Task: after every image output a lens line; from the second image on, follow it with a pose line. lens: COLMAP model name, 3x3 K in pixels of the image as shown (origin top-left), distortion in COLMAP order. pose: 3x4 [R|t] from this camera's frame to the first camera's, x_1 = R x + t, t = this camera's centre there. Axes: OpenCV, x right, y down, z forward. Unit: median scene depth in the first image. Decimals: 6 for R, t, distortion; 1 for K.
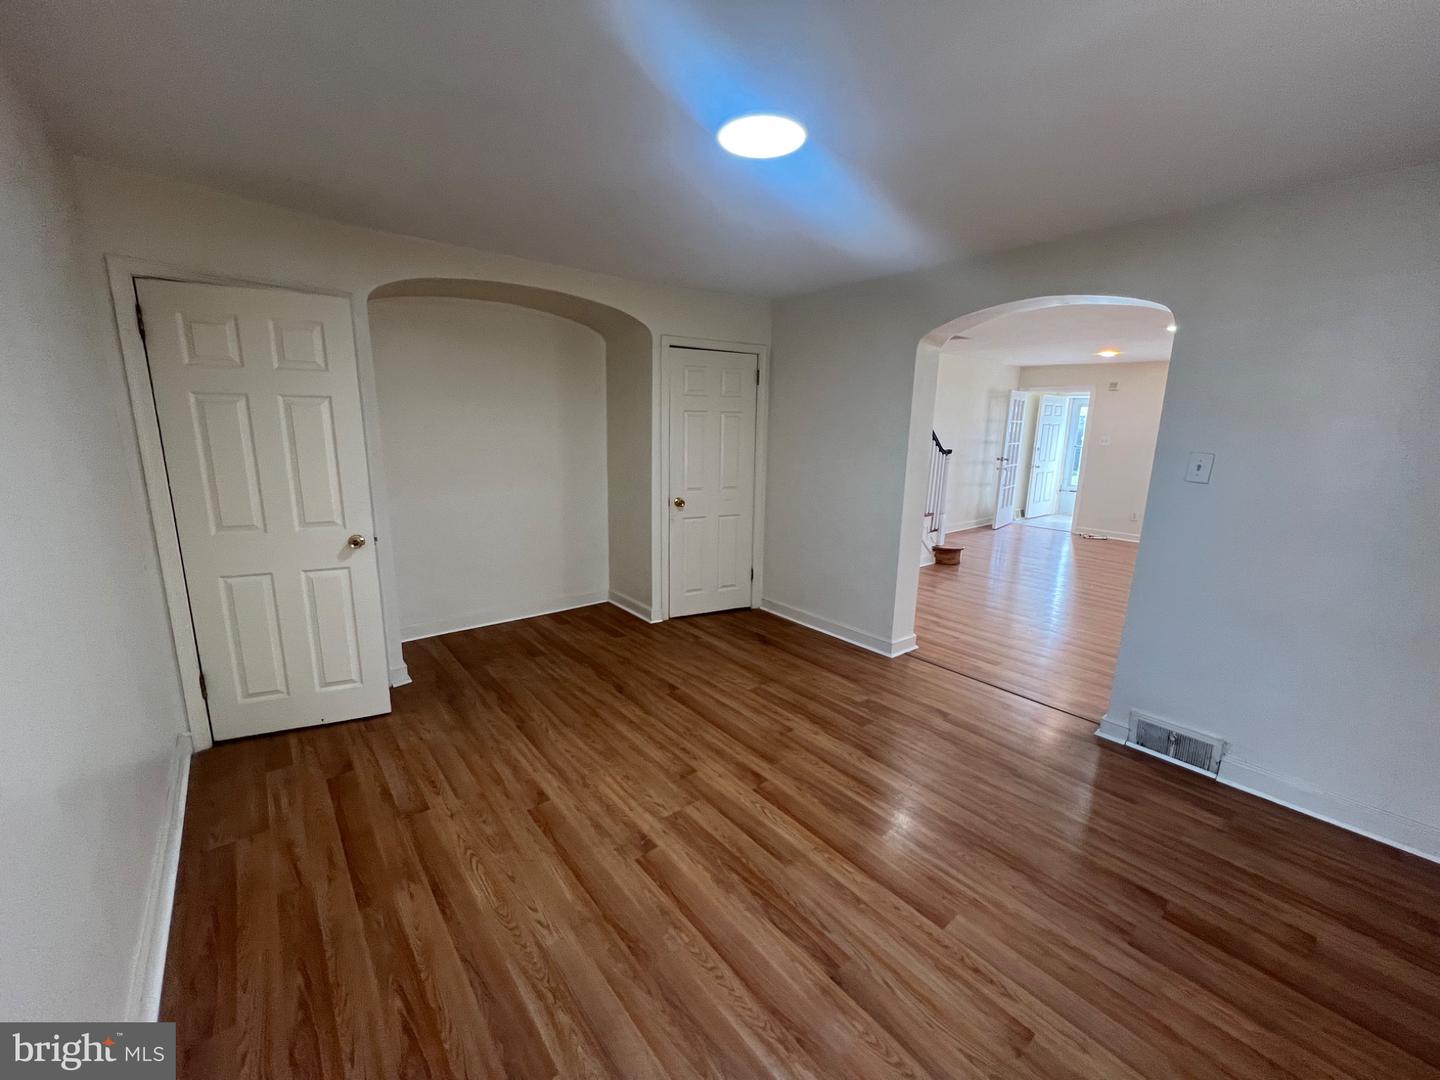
lens RADIAL K [[573.4, 0, 743.3], [0, 573.4, 539.8], [0, 0, 1]] dist [-0.002203, 0.000277]
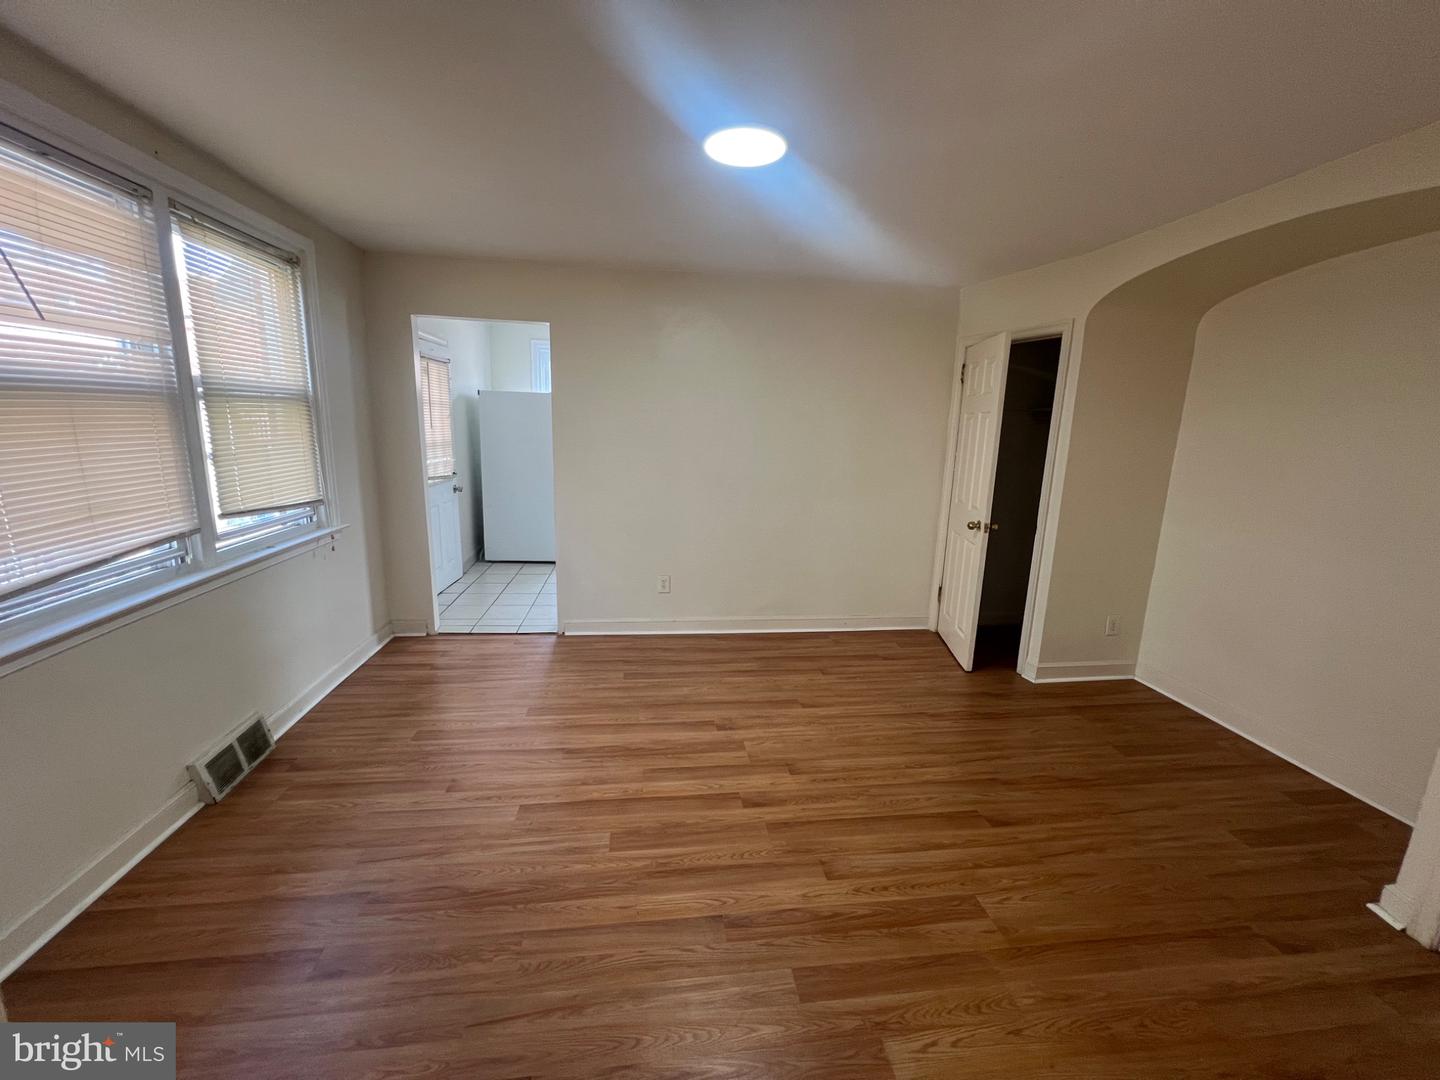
lens RADIAL K [[573.4, 0, 729.0], [0, 573.4, 535.0], [0, 0, 1]] dist [-0.002203, 0.000277]
pose [[-0.546714, 0.125054, -0.827928, 0.795256], [-0.206421, 0.938137, 0.278009, -0.260269], [0.811476, 0.322893, -0.487079, 1.325635]]
